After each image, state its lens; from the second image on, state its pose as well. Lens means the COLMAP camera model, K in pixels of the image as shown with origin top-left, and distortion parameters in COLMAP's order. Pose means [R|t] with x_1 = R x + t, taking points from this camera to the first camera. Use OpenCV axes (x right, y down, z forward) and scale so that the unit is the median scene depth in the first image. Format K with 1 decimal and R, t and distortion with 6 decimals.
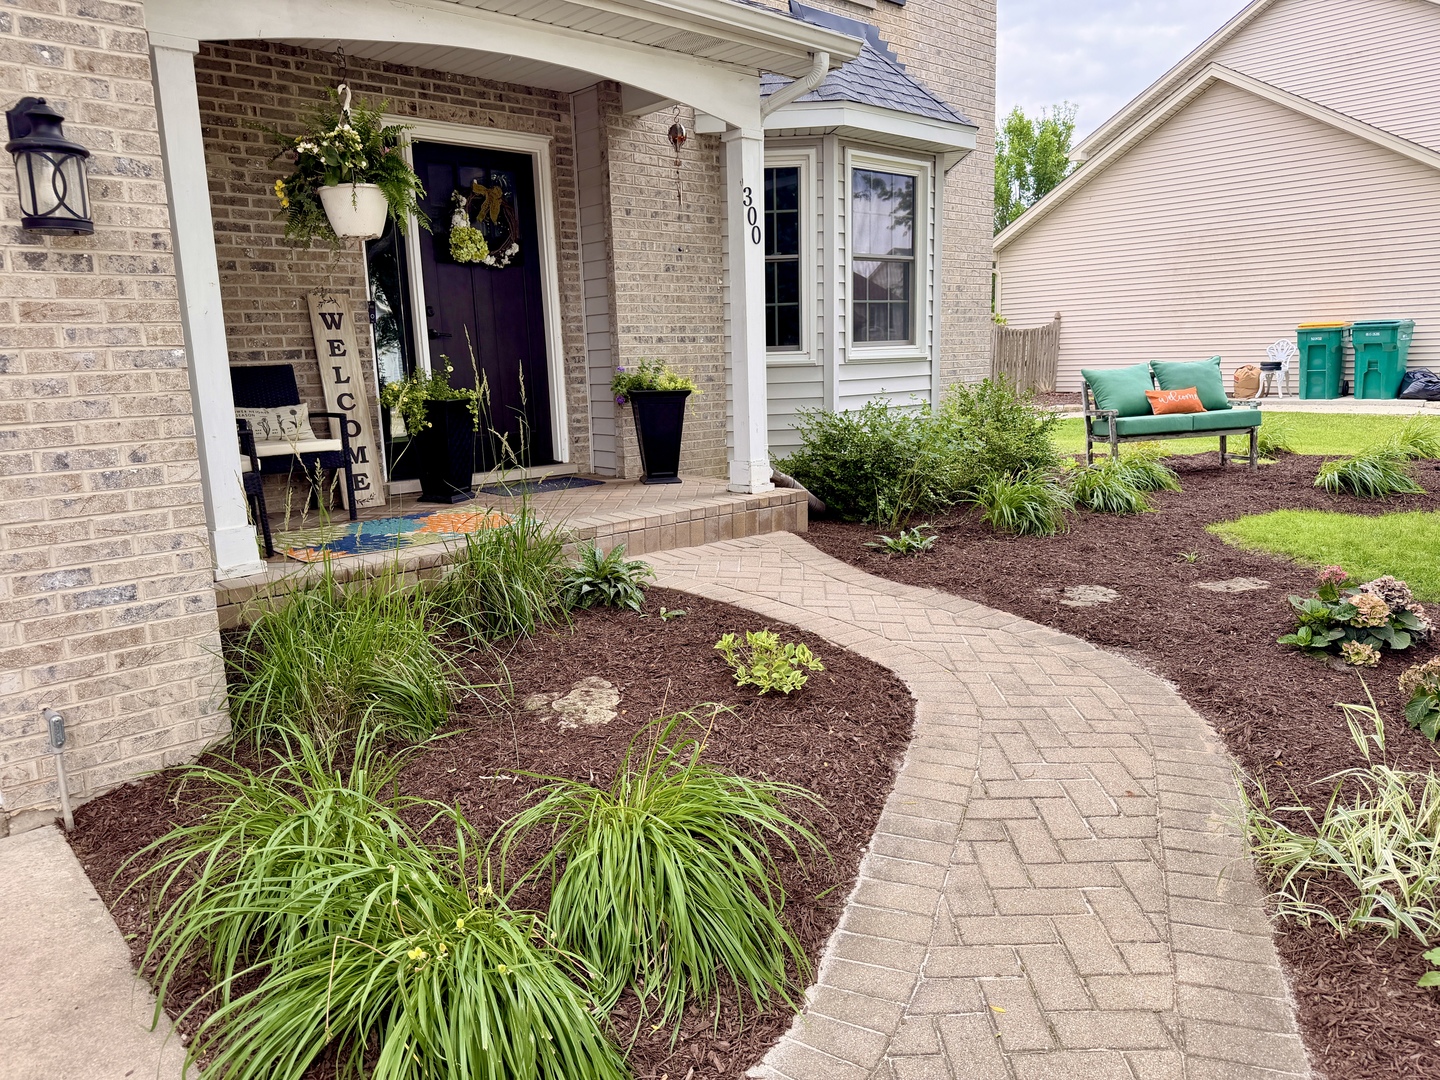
lens RADIAL K [[1008.0, 0, 728.0], [0, 1008.0, 560.2], [0, 0, 1]] dist [0.073975, -0.101931]
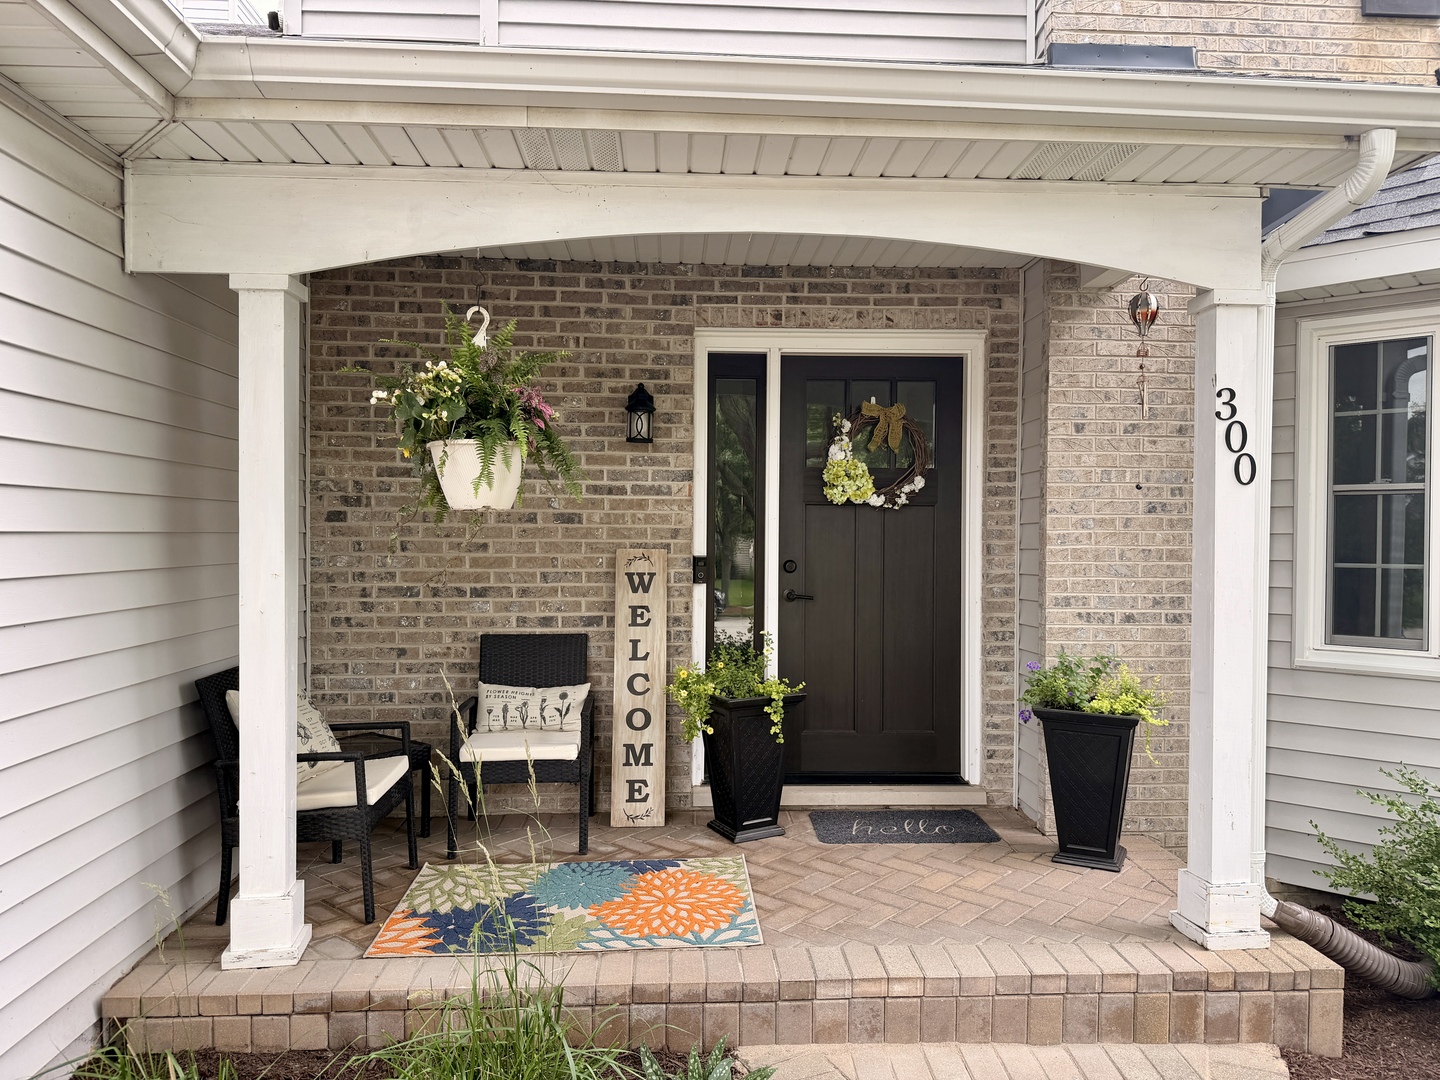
lens RADIAL K [[1008.0, 0, 728.0], [0, 1008.0, 560.2], [0, 0, 1]] dist [0.073975, -0.101931]
pose [[0.775234, 0.048486, -0.629810, 0.158438], [-0.154564, 0.981301, -0.114707, -0.168606], [0.612472, 0.186270, 0.768232, 0.424156]]
